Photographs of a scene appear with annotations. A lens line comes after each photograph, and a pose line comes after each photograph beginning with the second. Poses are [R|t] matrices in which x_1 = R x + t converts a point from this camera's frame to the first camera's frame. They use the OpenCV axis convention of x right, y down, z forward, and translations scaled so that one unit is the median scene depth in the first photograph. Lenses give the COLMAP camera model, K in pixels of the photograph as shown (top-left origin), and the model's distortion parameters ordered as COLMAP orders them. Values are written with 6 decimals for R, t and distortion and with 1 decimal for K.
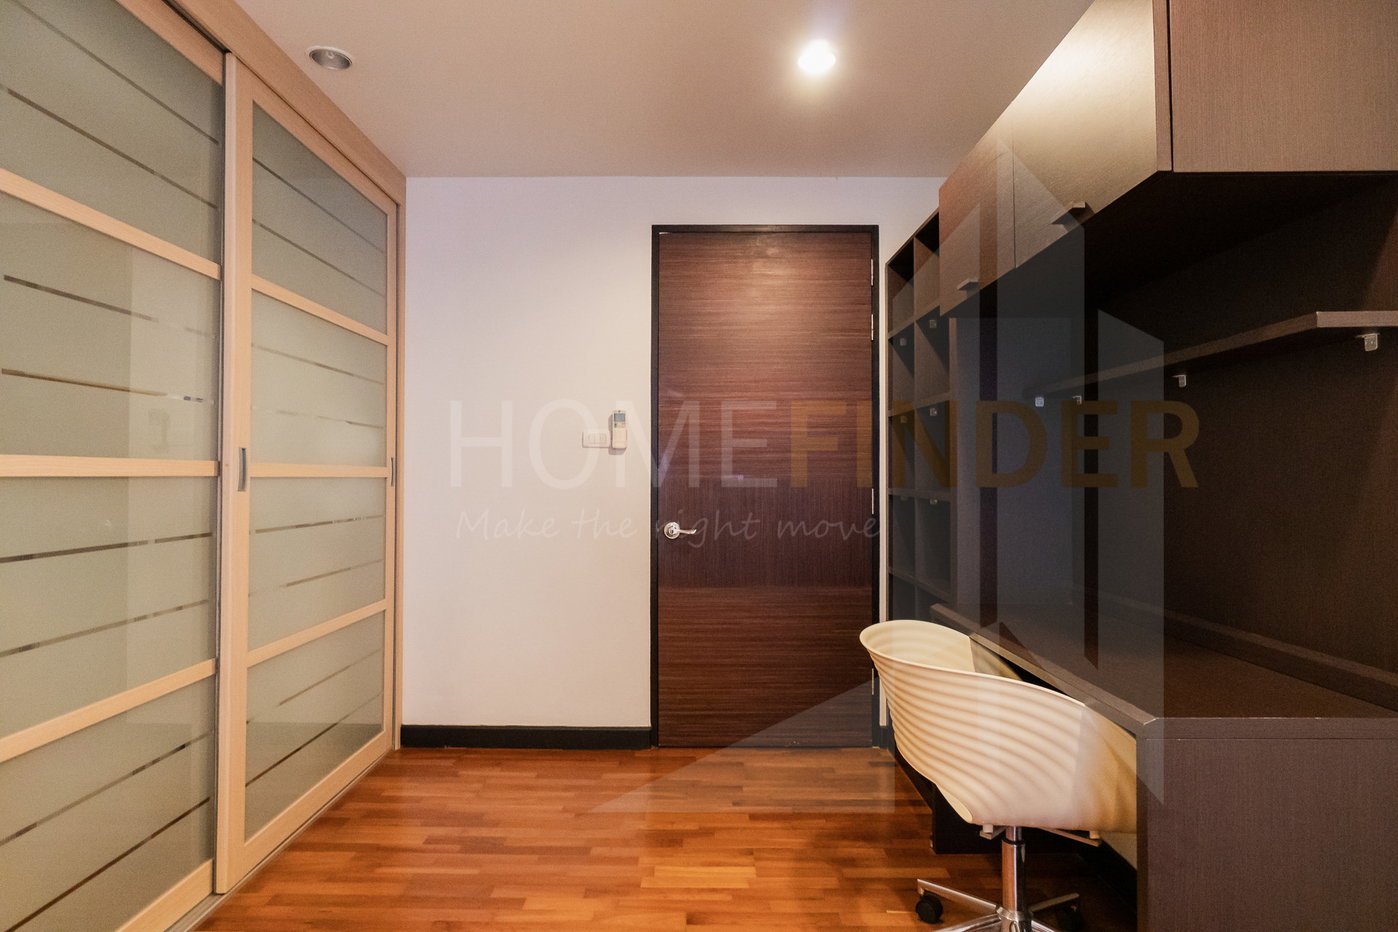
lens RADIAL K [[863.9, 0, 695.3], [0, 863.9, 465.2], [0, 0, 1]] dist [-0.002482, -0.000530]
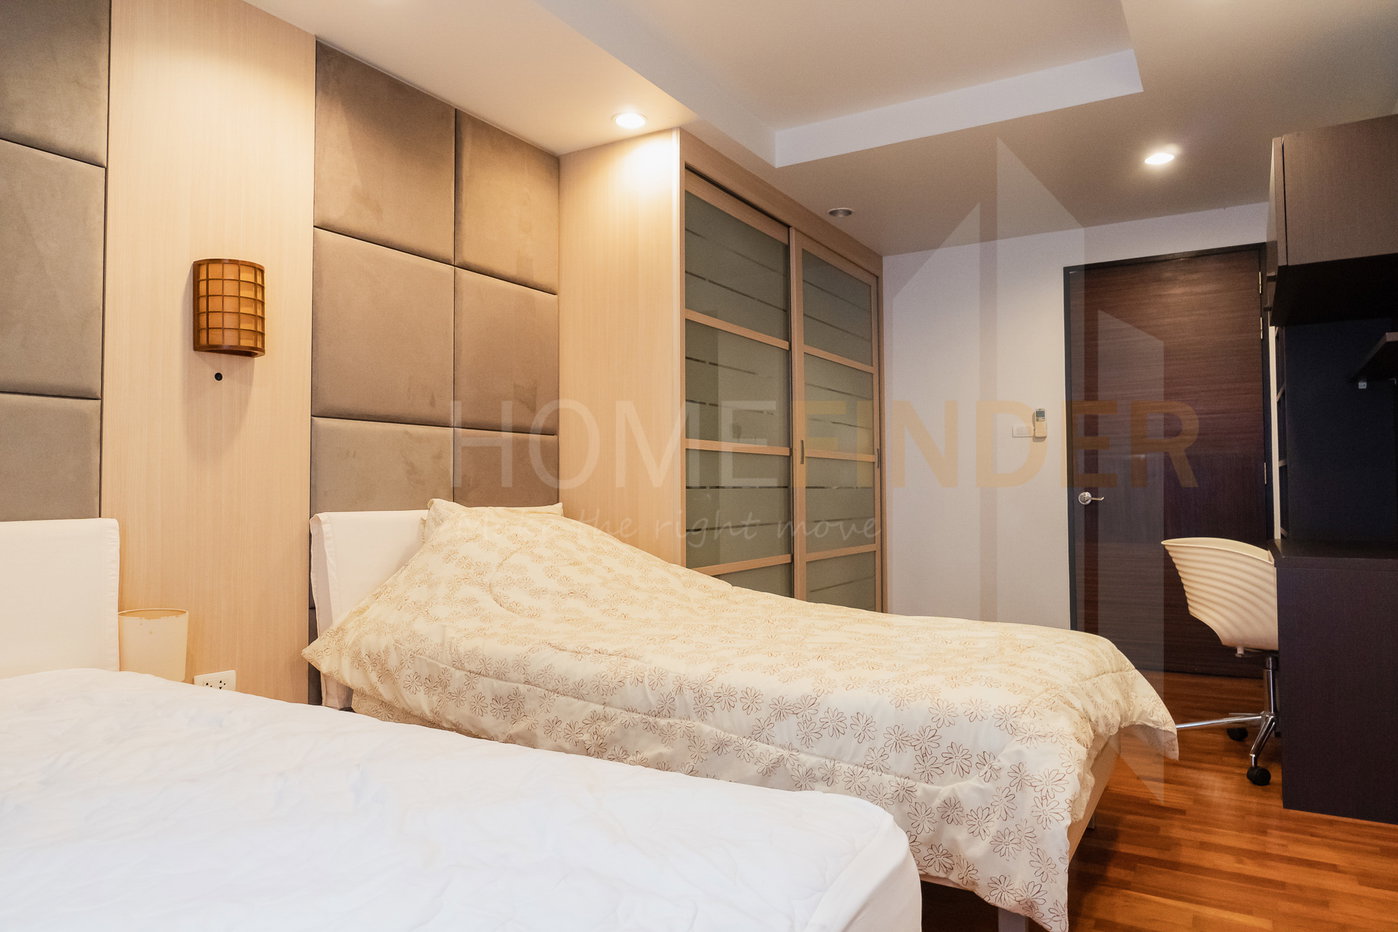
lens RADIAL K [[887.4, 0, 695.8], [0, 887.4, 464.3], [0, 0, 1]] dist [-0.000490, 0.000151]
pose [[0.863325, -0.022880, -0.504130, 0.221194], [0.017134, 0.999725, -0.016031, 0.054771], [0.504358, 0.005202, 0.863479, -0.712719]]
